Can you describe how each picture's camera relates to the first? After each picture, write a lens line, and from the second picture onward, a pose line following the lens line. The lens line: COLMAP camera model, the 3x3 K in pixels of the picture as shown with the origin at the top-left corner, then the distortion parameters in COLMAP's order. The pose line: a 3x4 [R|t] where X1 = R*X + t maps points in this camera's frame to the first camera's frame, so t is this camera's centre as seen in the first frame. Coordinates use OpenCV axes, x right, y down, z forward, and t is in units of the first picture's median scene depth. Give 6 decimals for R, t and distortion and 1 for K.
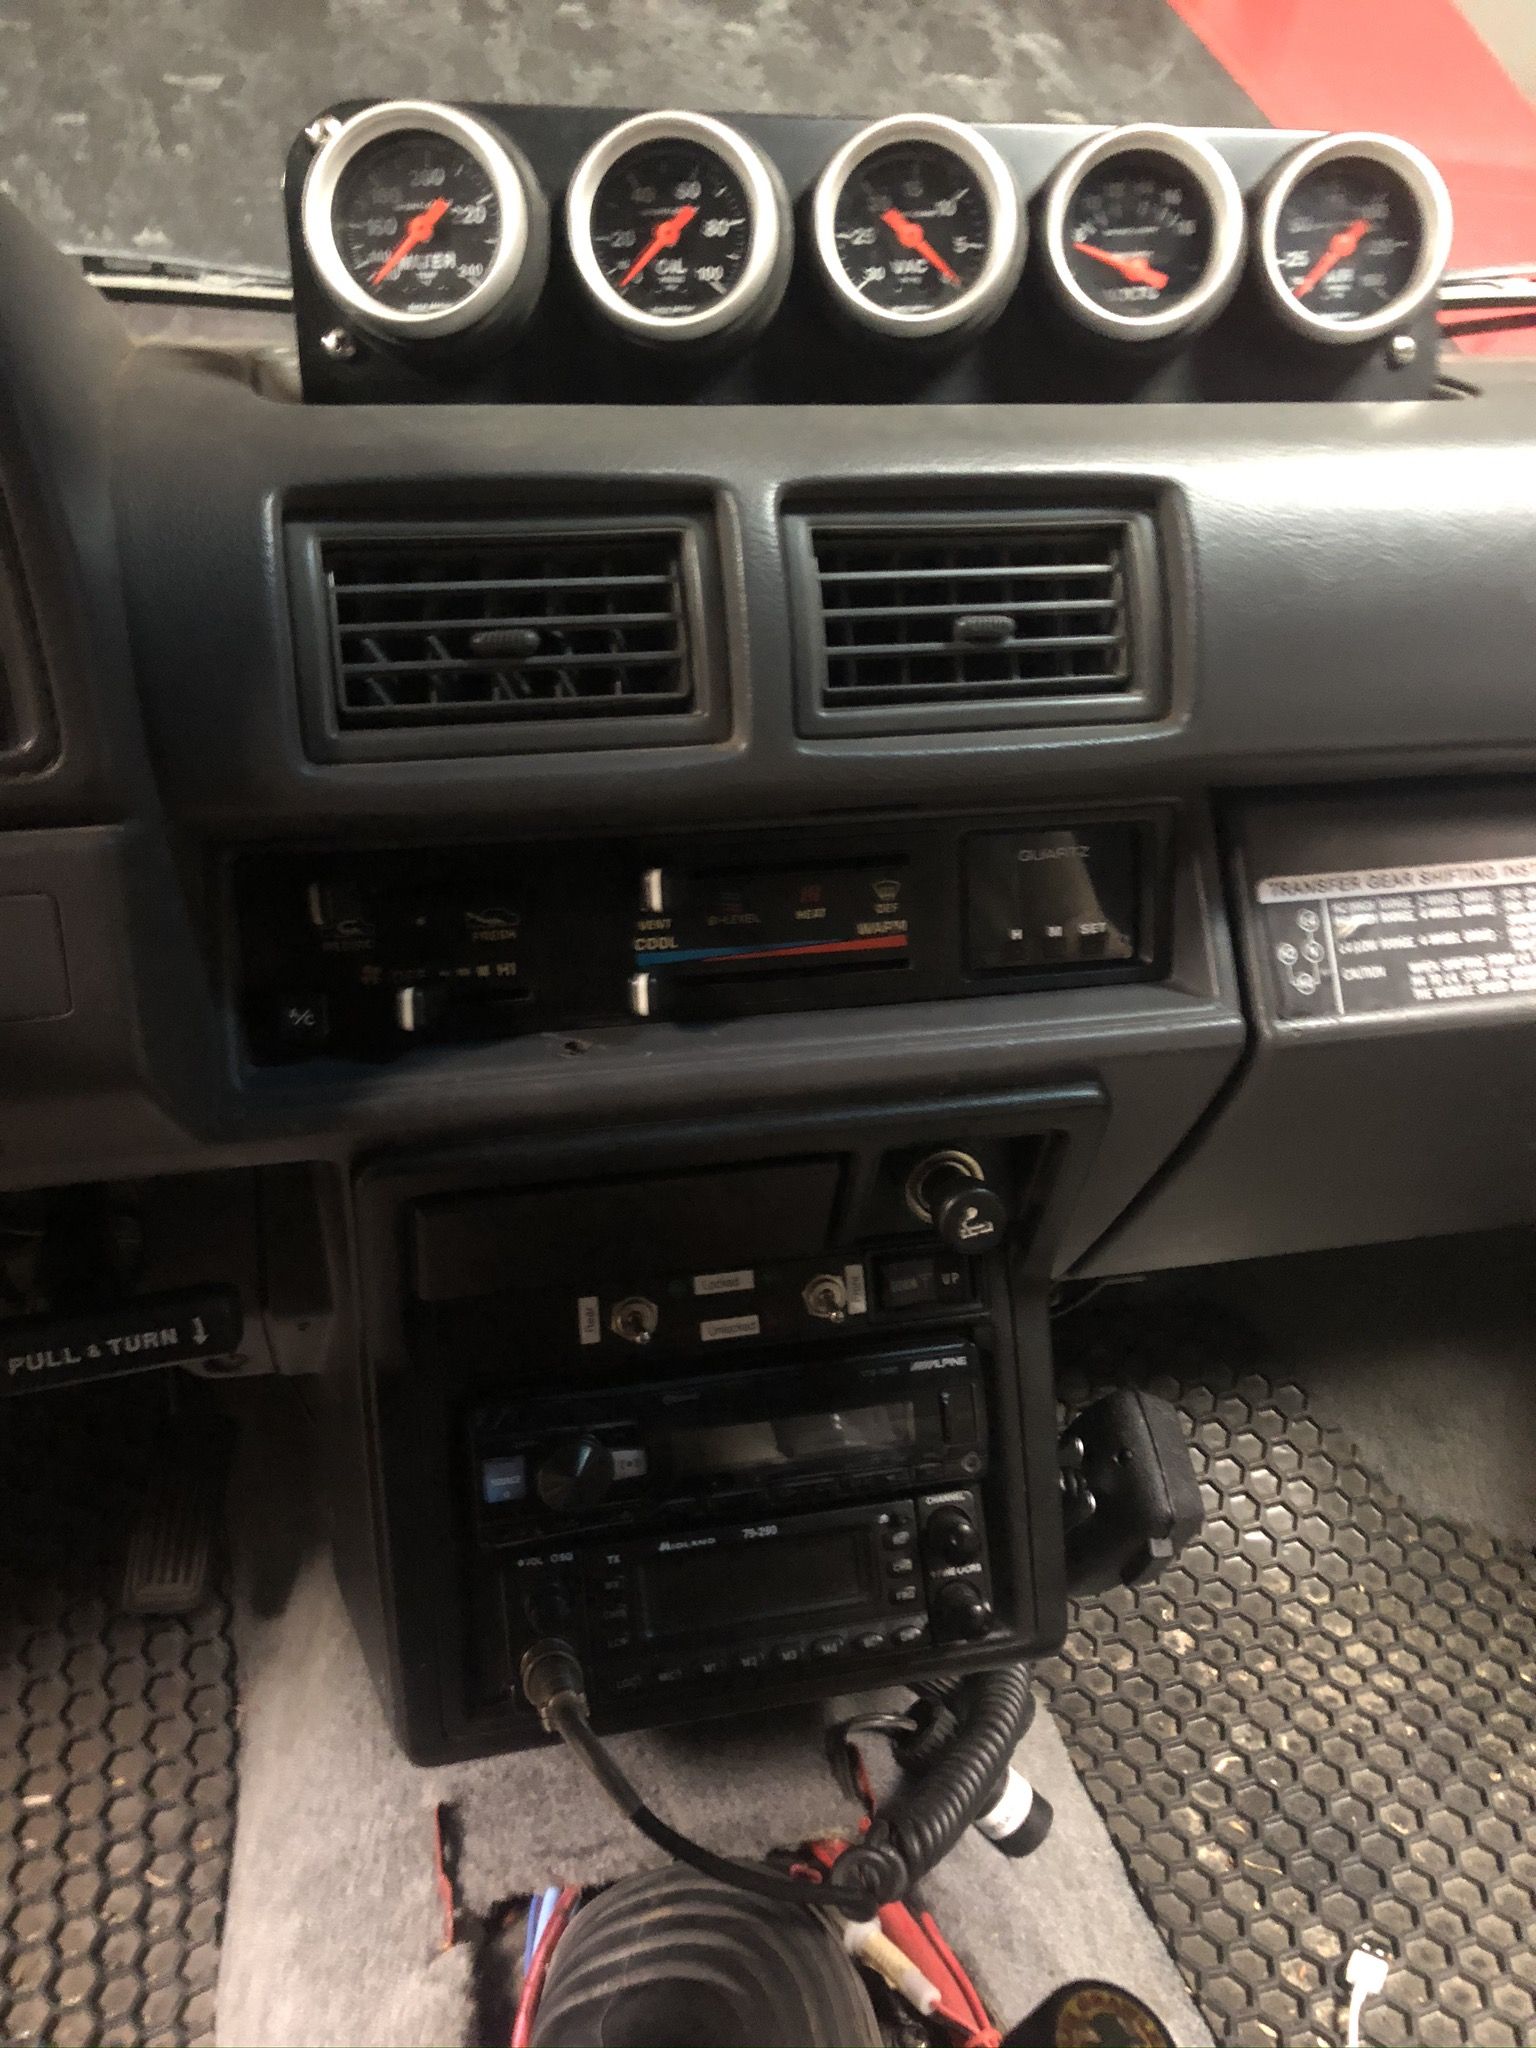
lens RADIAL K [[1682.3, 0, 768.0], [0, 1682.3, 1024.0], [0, 0, 1]] dist [-0.000132, 0.000302]
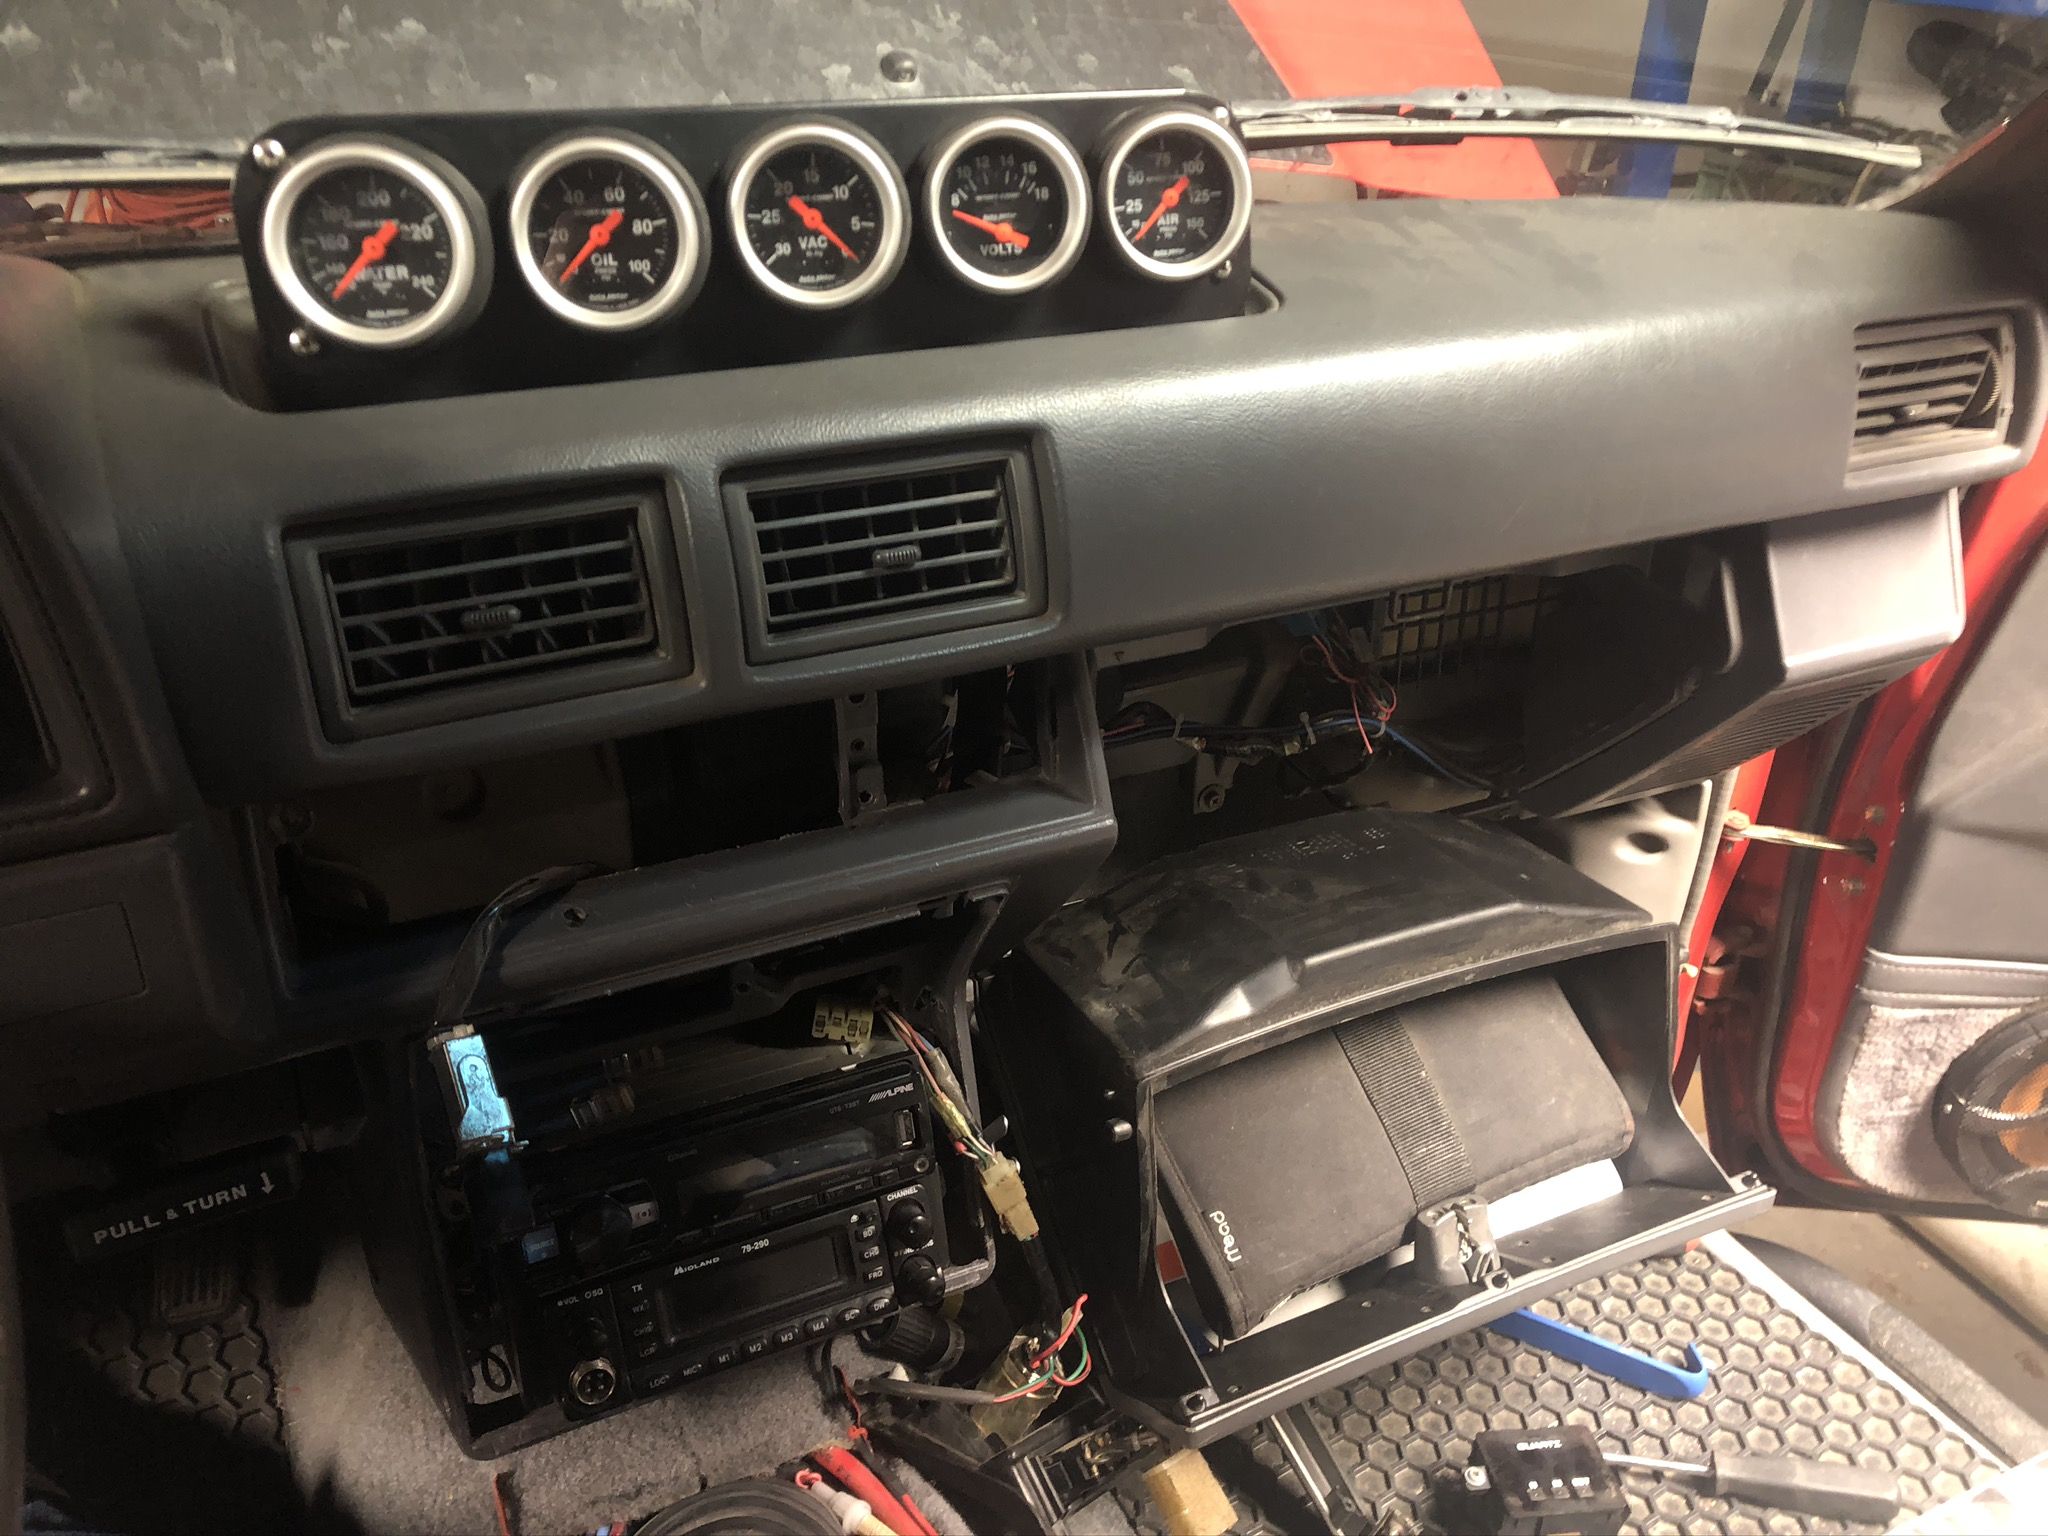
lens RADIAL K [[1639.0, 0, 1024.0], [0, 1639.0, 768.0], [0, 0, 1]] dist [0.005847, 0.008522]
pose [[0.975326, -0.082600, 0.204736, -0.035478], [0.049101, 0.985303, 0.163606, -0.271763], [-0.215240, -0.149516, 0.965047, -0.178010]]
